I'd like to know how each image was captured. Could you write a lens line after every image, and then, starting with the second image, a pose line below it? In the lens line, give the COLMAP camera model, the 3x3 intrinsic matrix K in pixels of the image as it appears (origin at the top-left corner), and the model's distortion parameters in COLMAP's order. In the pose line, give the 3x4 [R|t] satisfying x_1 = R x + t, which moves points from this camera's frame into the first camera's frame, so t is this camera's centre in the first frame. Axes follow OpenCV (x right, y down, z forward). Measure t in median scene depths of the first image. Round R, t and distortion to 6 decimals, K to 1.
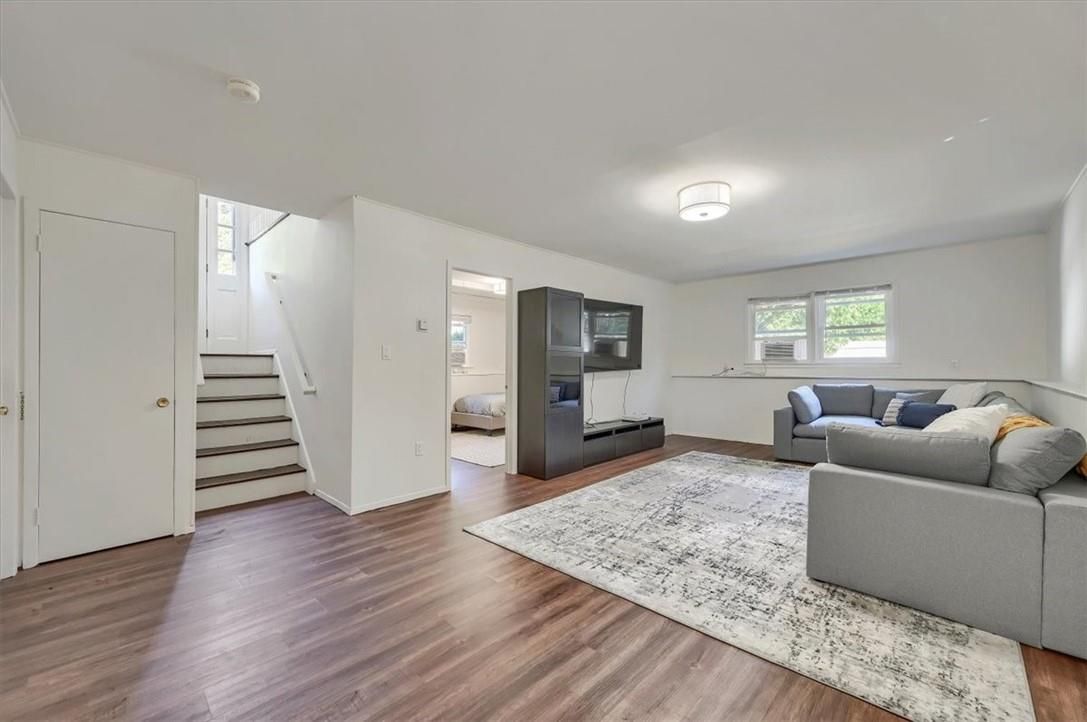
lens RADIAL K [[438.3, 0, 538.2], [0, 438.3, 362.2], [0, 0, 1]] dist [-0.006835, -0.000537]
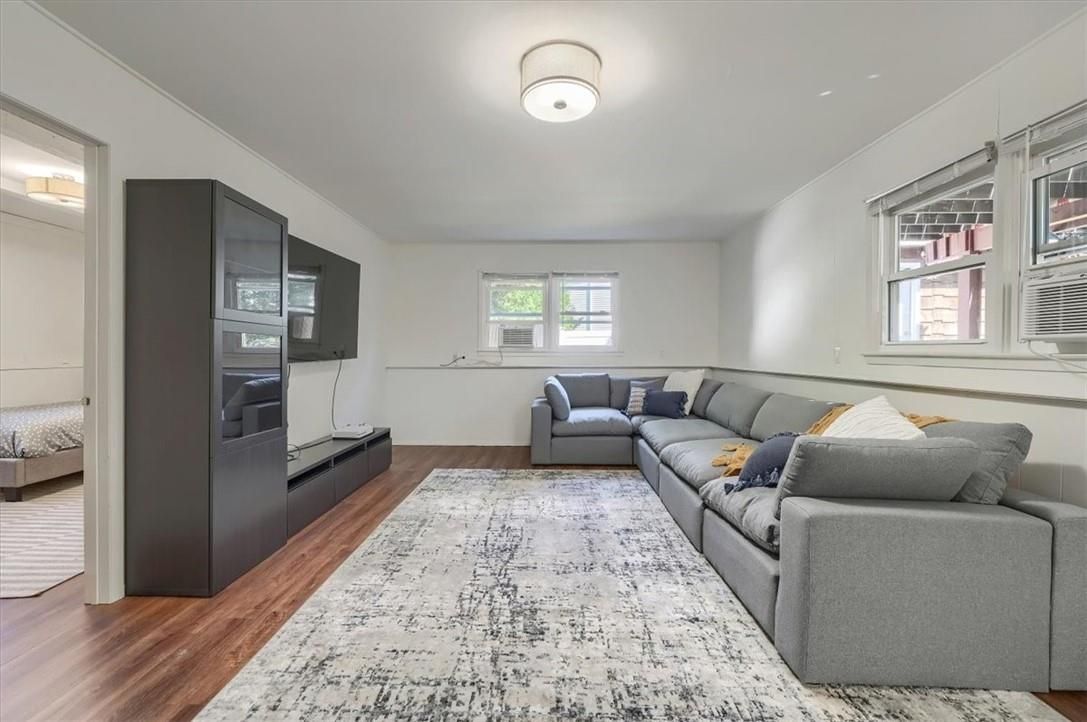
lens RADIAL K [[468.6, 0, 537.1], [0, 468.6, 356.4], [0, 0, 1]] dist [0.010730, -0.000759]
pose [[0.735048, 0.001526, 0.678014, -0.071553], [-0.008635, 0.999937, 0.007111, 0.008958], [-0.677960, -0.011081, 0.735015, 0.414122]]
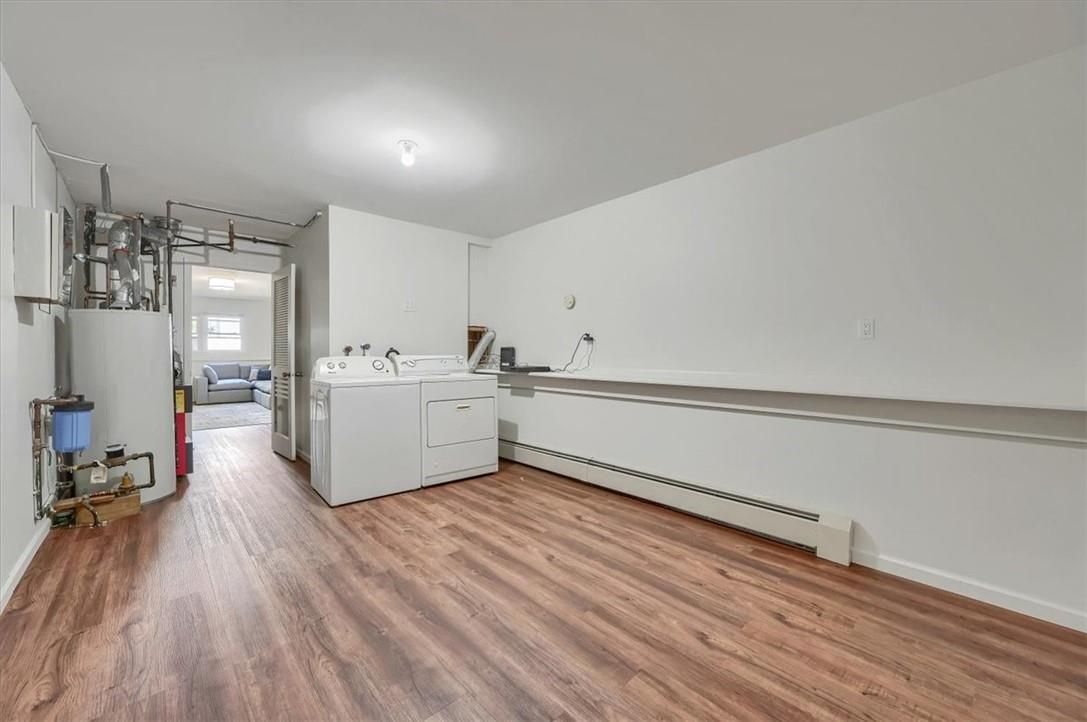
lens RADIAL K [[468.6, 0, 546.7], [0, 468.6, 361.2], [0, 0, 1]] dist [0.010730, -0.000759]
pose [[0.102727, -0.016088, 0.994579, -1.531889], [-0.002244, 0.999863, 0.016406, 0.003479], [-0.994707, -0.003917, 0.102677, -0.784172]]
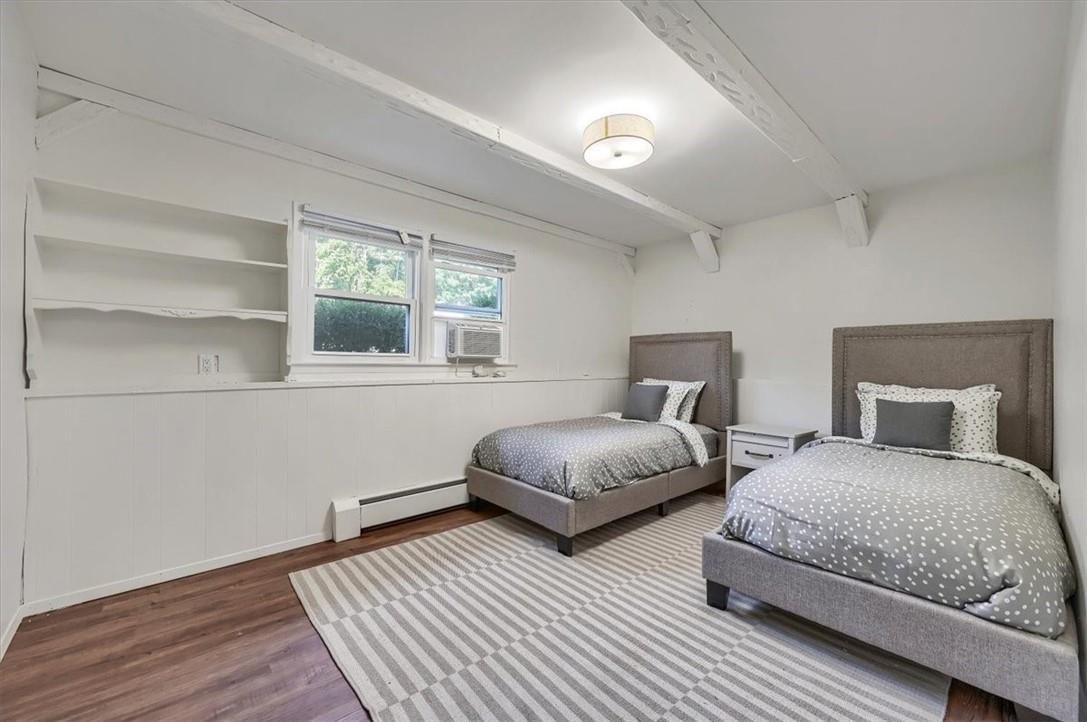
lens RADIAL K [[438.3, 0, 542.7], [0, 438.3, 353.5], [0, 0, 1]] dist [-0.006835, -0.000537]
pose [[0.998671, 0.023302, -0.045967, -0.193573], [-0.023075, 0.999719, 0.005474, -0.004154], [0.046081, -0.004406, 0.998928, 1.041121]]
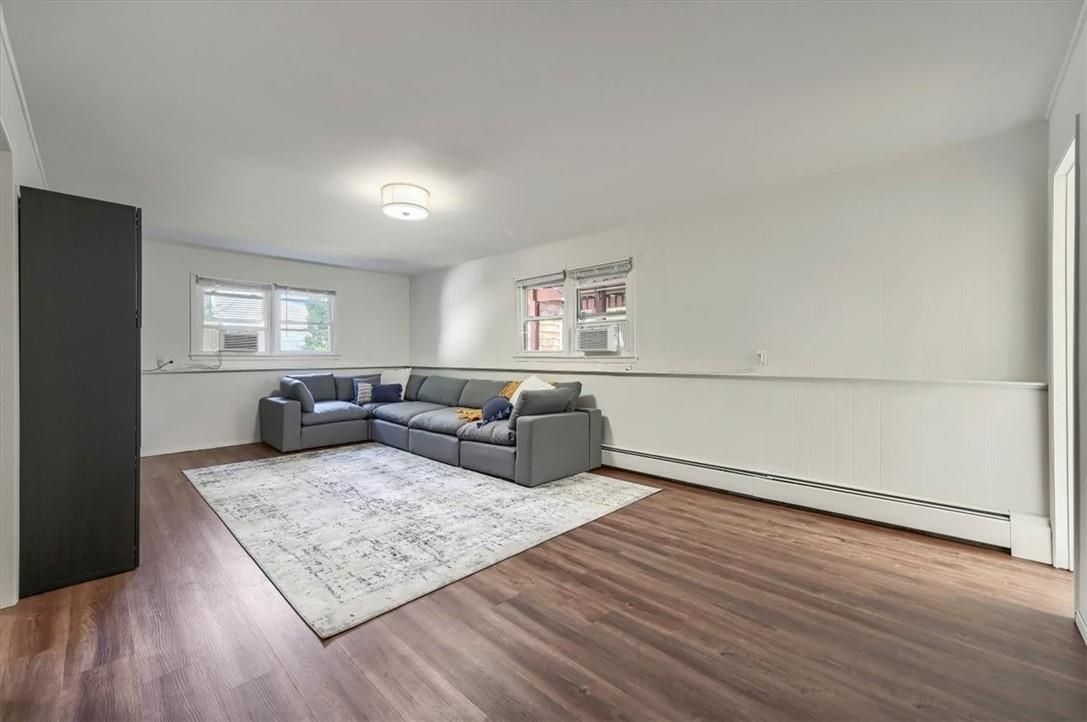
lens RADIAL K [[438.3, 0, 545.7], [0, 438.3, 359.4], [0, 0, 1]] dist [-0.006835, -0.000537]
pose [[-0.007657, -0.000016, 0.999971, -0.532404], [-0.001983, 0.999998, 0.000001, 0.014598], [-0.999969, -0.001983, -0.007657, 0.519189]]
